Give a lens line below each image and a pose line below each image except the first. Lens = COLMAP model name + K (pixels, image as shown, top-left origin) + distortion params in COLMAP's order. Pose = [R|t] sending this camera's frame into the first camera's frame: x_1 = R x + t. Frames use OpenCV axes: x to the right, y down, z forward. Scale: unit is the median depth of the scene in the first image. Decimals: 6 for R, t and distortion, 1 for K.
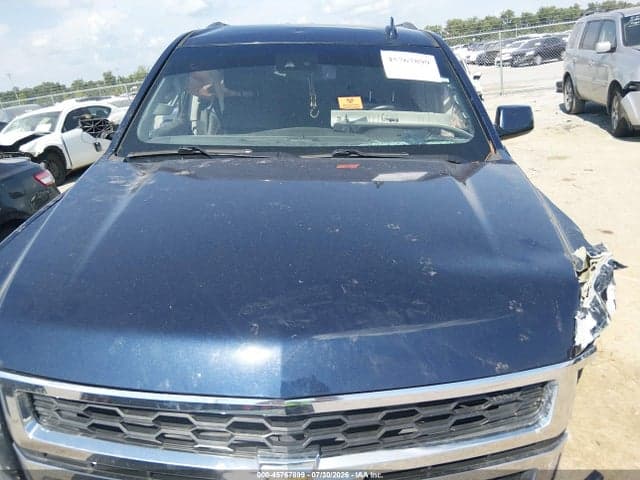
lens RADIAL K [[477.2, 0, 323.0], [0, 477.2, 240.2], [0, 0, 1]] dist [0.049742, -0.078075]
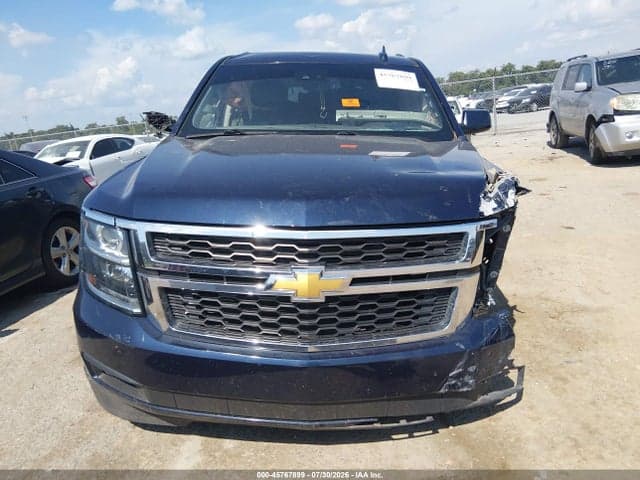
lens RADIAL K [[482.2, 0, 320.0], [0, 482.2, 240.0], [0, 0, 1]] dist [0.112780, -0.180525]
pose [[0.999757, 0.017091, -0.013951, -0.002419], [-0.018408, 0.994772, -0.100450, 0.174569], [0.012161, 0.100682, 0.994844, -0.240947]]
